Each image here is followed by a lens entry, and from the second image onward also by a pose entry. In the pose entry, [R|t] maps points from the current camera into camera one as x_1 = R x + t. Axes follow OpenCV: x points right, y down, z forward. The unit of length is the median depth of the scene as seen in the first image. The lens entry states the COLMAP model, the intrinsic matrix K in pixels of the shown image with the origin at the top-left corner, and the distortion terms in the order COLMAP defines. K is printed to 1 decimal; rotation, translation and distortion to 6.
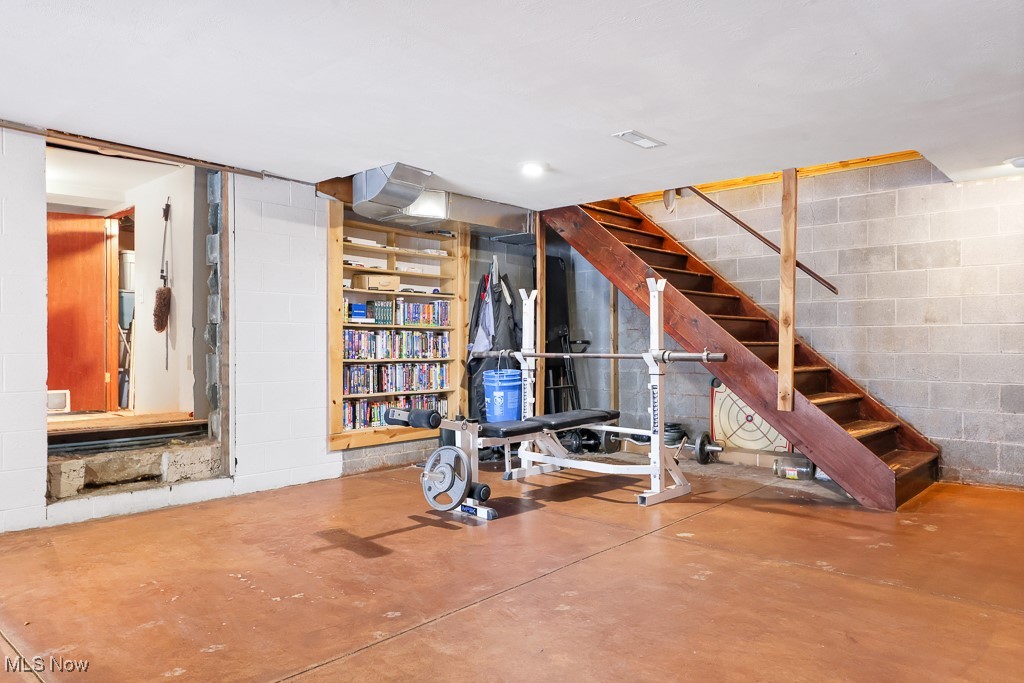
lens RADIAL K [[677.1, 0, 512.0], [0, 677.1, 341.5], [0, 0, 1]] dist [0.009854, 0.003433]
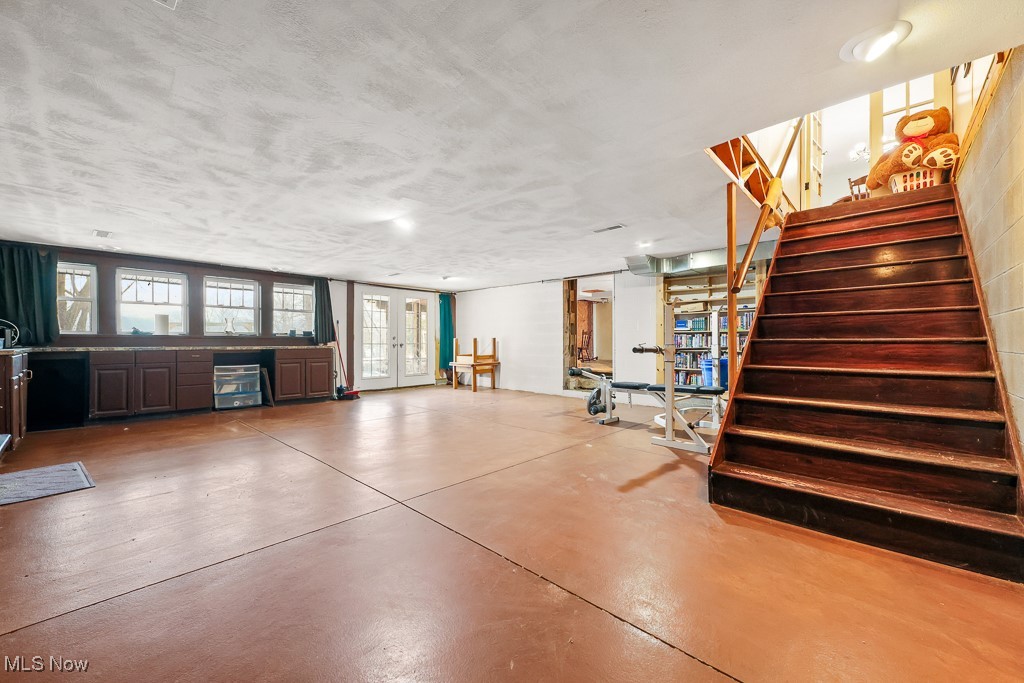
lens RADIAL K [[400.6, 0, 511.5], [0, 400.6, 331.0], [0, 0, 1]] dist [-0.001237, -0.000166]
pose [[-0.014526, -0.026285, -0.999549, 0.935096], [0.005118, 0.999639, -0.026362, 0.001343], [0.999881, -0.005498, -0.014386, 0.556957]]
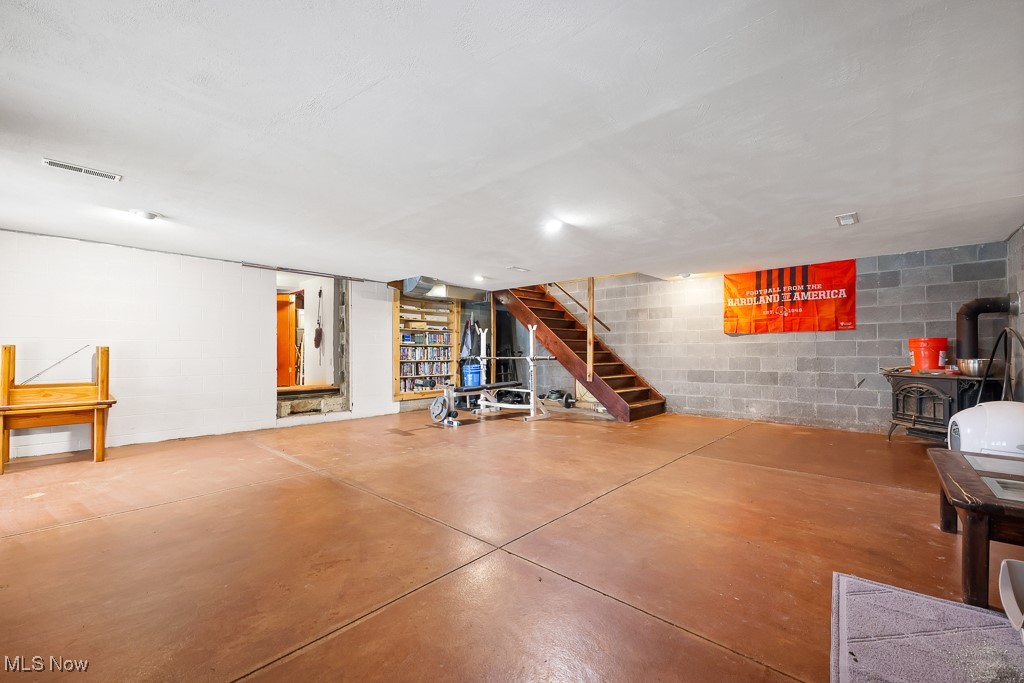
lens RADIAL K [[415.0, 0, 518.6], [0, 415.0, 349.5], [0, 0, 1]] dist [-0.000933, -0.000095]
pose [[0.999986, -0.004014, 0.003577, 0.135222], [0.004032, 0.999980, -0.004923, -0.000549], [-0.003557, 0.004937, 0.999981, -0.364040]]
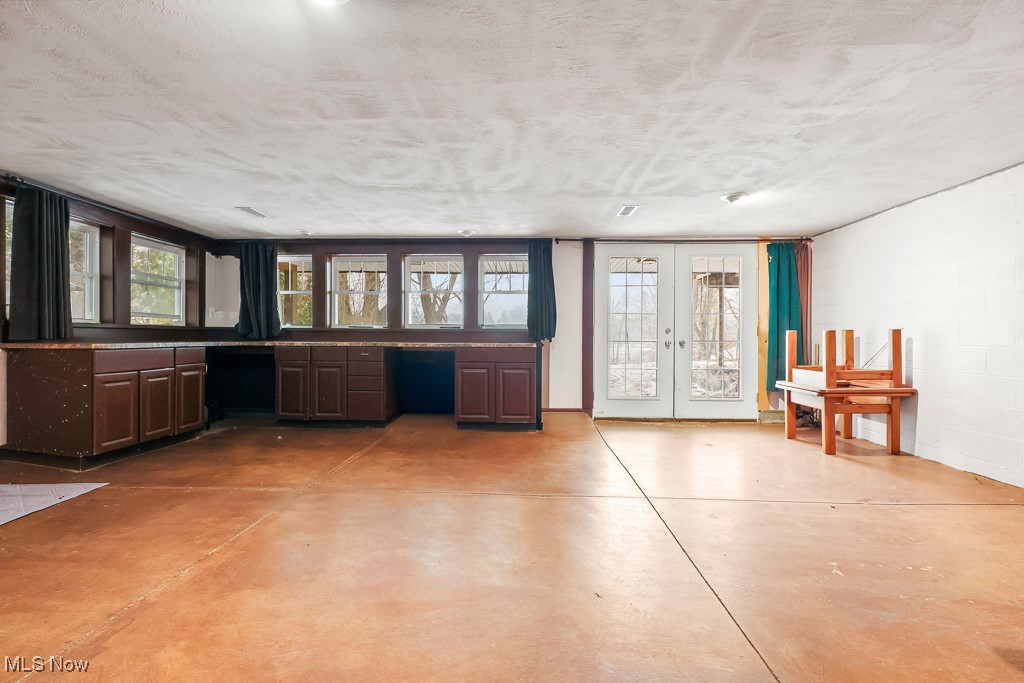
lens RADIAL K [[474.4, 0, 512.0], [0, 474.4, 341.5], [0, 0, 1]] dist [0.011868, 0.000030]
pose [[-0.771158, -0.000497, -0.636644, 0.296441], [-0.002211, 0.999996, 0.001897, 0.006354], [0.636641, 0.002870, -0.771155, 0.666789]]
